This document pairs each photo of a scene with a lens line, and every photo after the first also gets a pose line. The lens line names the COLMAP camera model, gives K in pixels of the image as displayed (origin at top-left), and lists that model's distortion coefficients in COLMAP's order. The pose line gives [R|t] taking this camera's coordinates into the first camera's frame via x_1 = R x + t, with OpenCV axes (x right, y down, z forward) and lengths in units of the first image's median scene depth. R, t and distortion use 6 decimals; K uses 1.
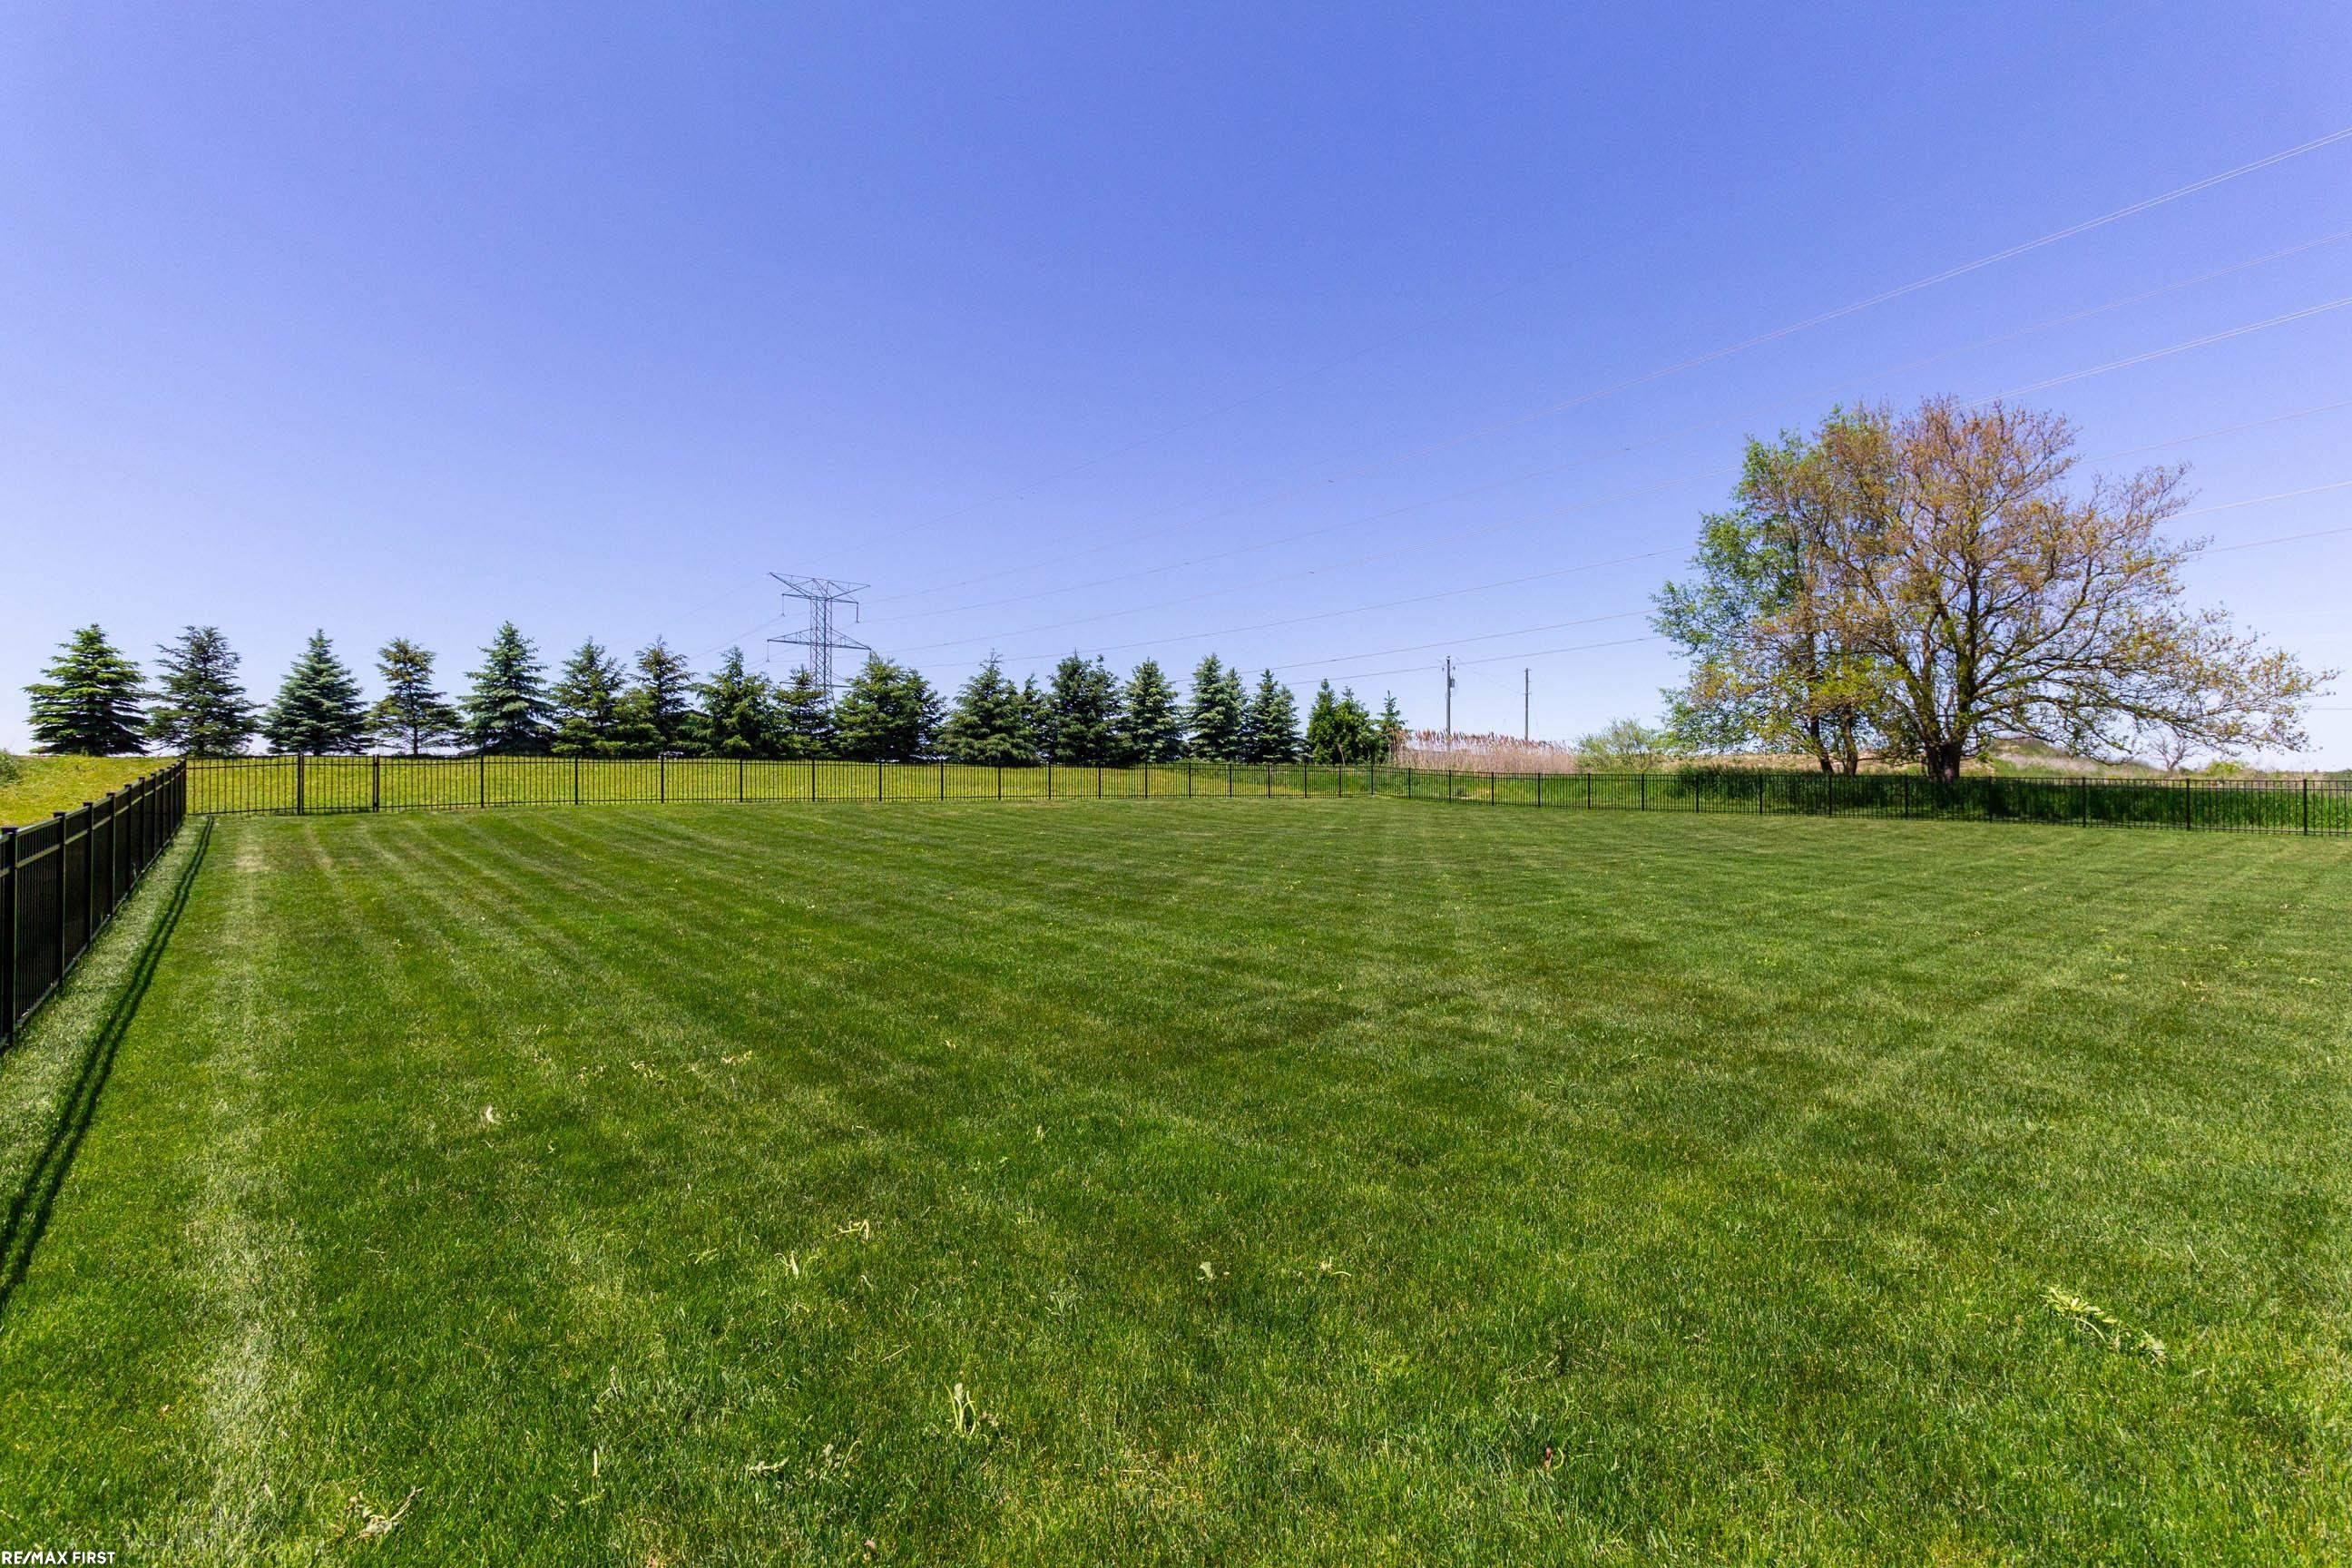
lens RADIAL K [[1059.3, 0, 1177.7], [0, 1059.3, 781.8], [0, 0, 1]] dist [0.004752, -0.000269]
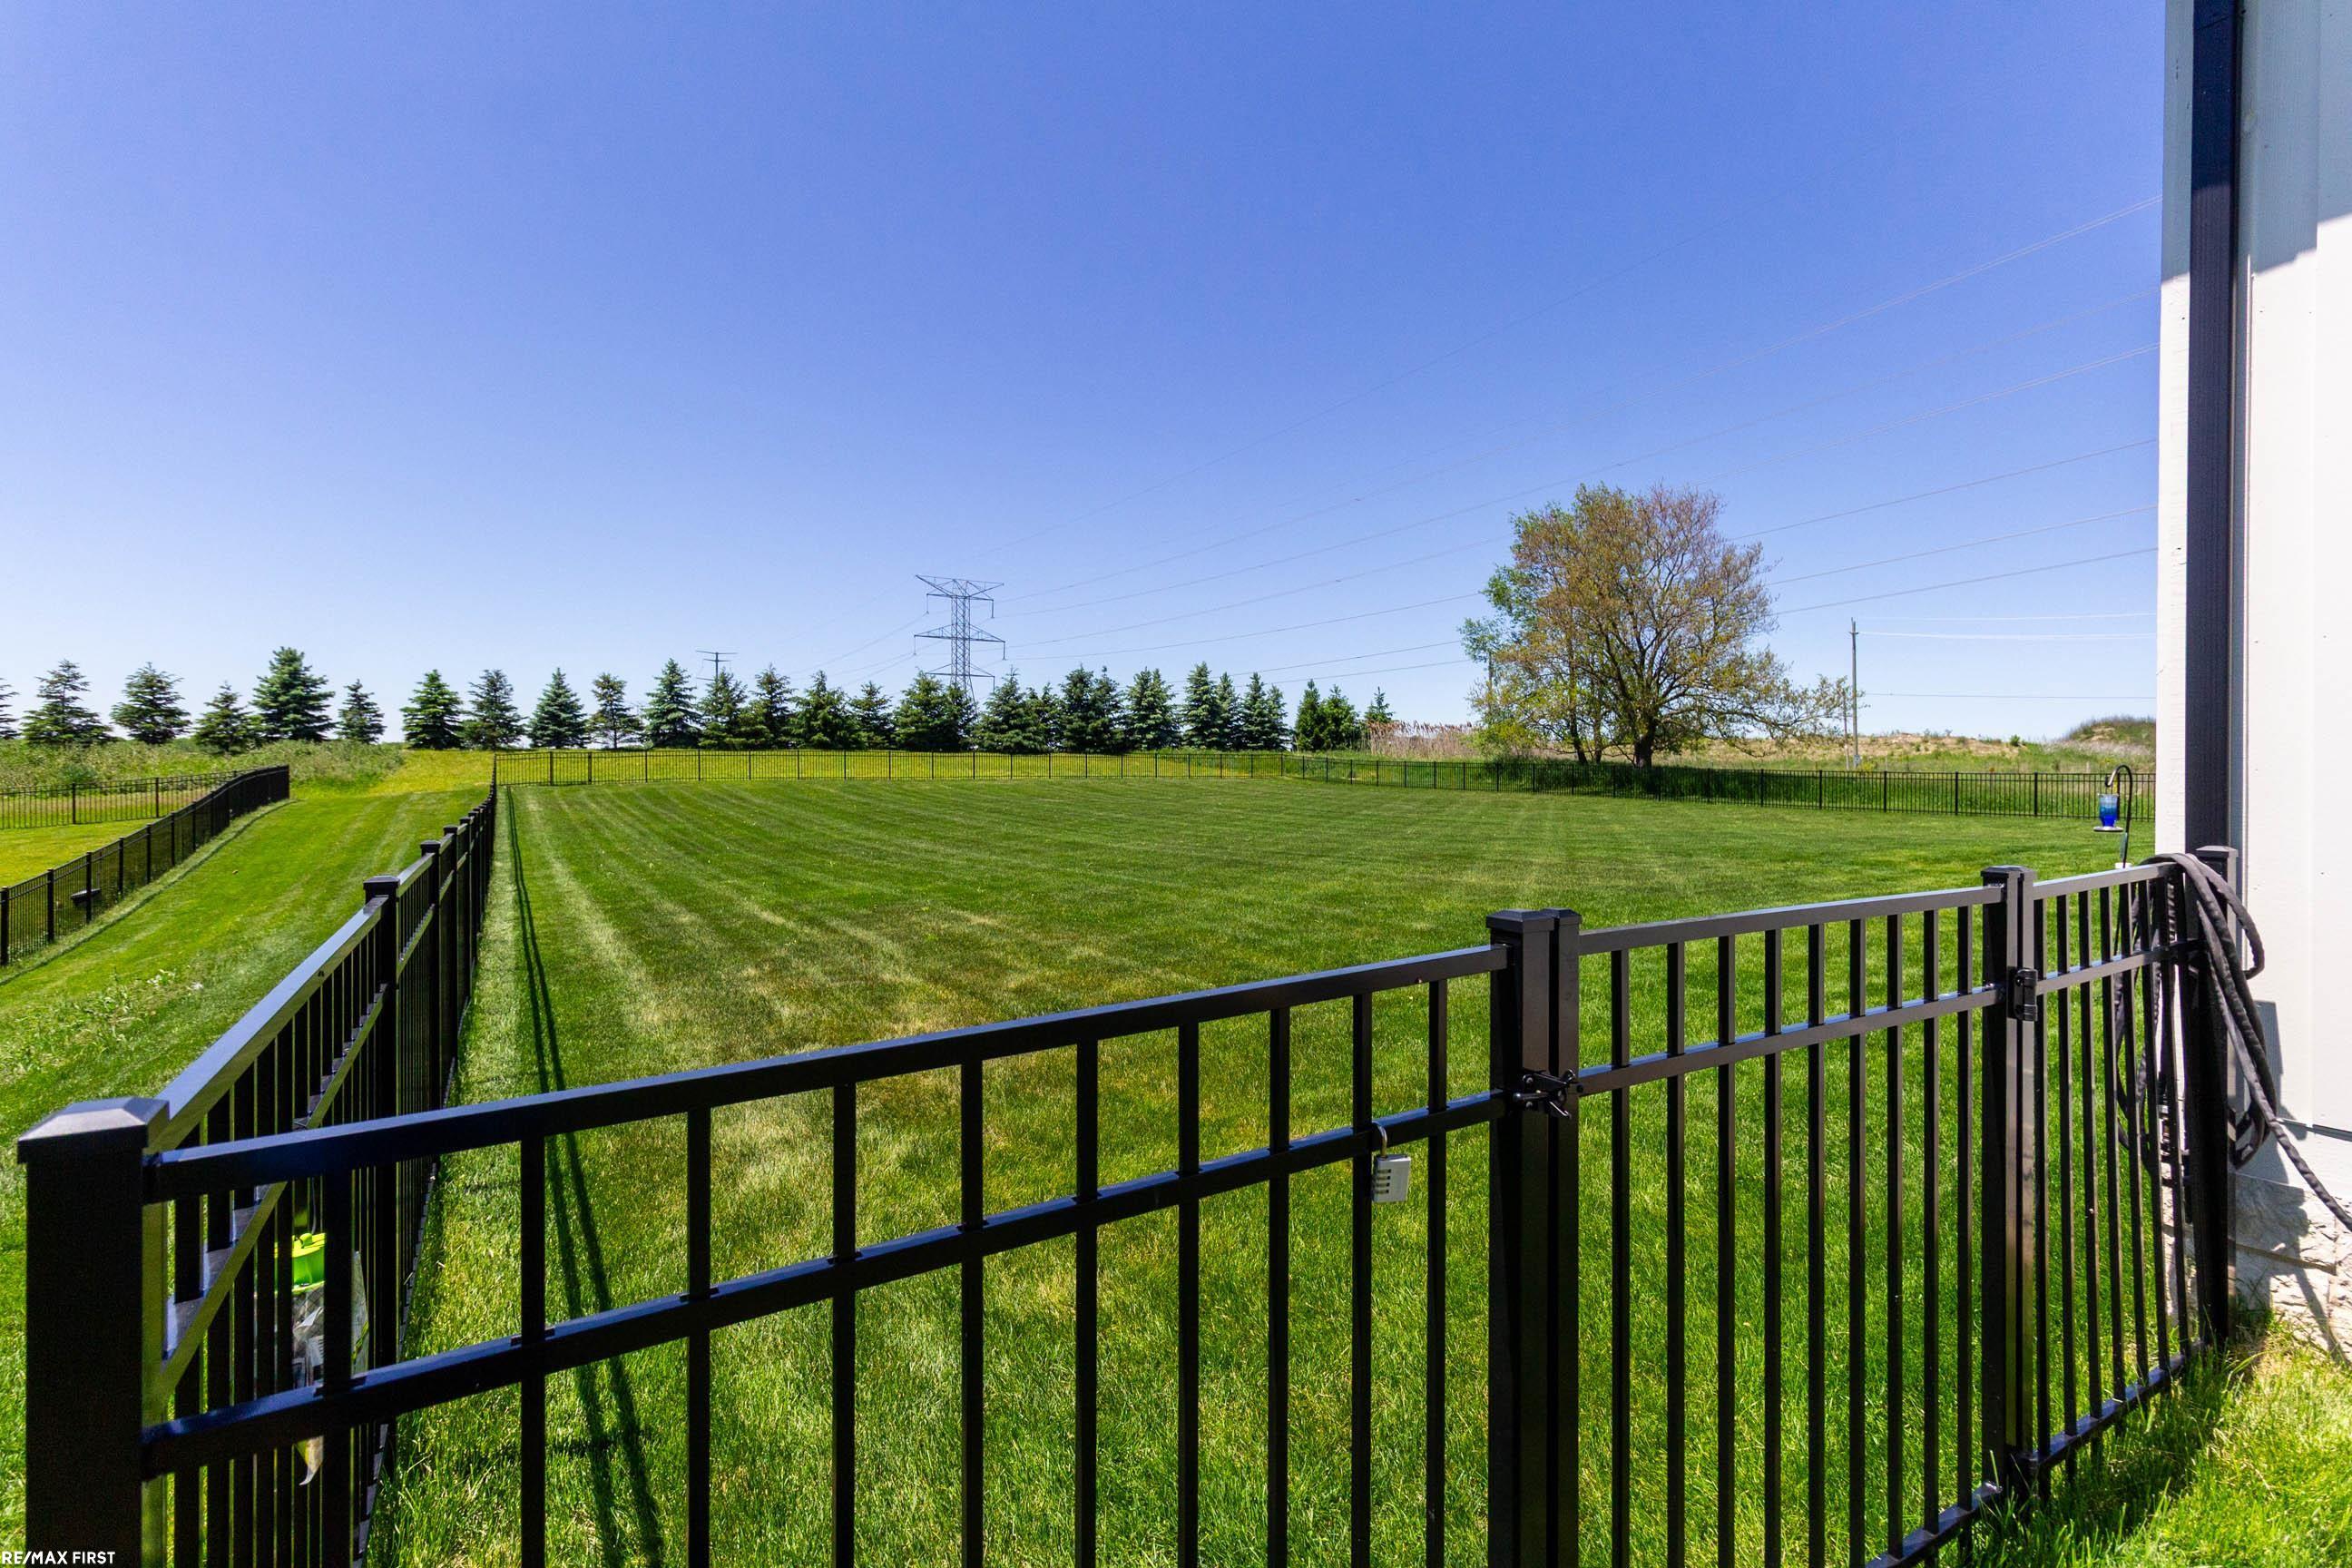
lens RADIAL K [[1059.3, 0, 1176.4], [0, 1059.3, 779.1], [0, 0, 1]] dist [0.004752, -0.000269]
pose [[0.988914, 0.004340, -0.148427, 0.264331], [-0.001863, 0.999857, 0.016820, -0.006294], [0.148478, -0.016357, 0.988780, -0.335524]]
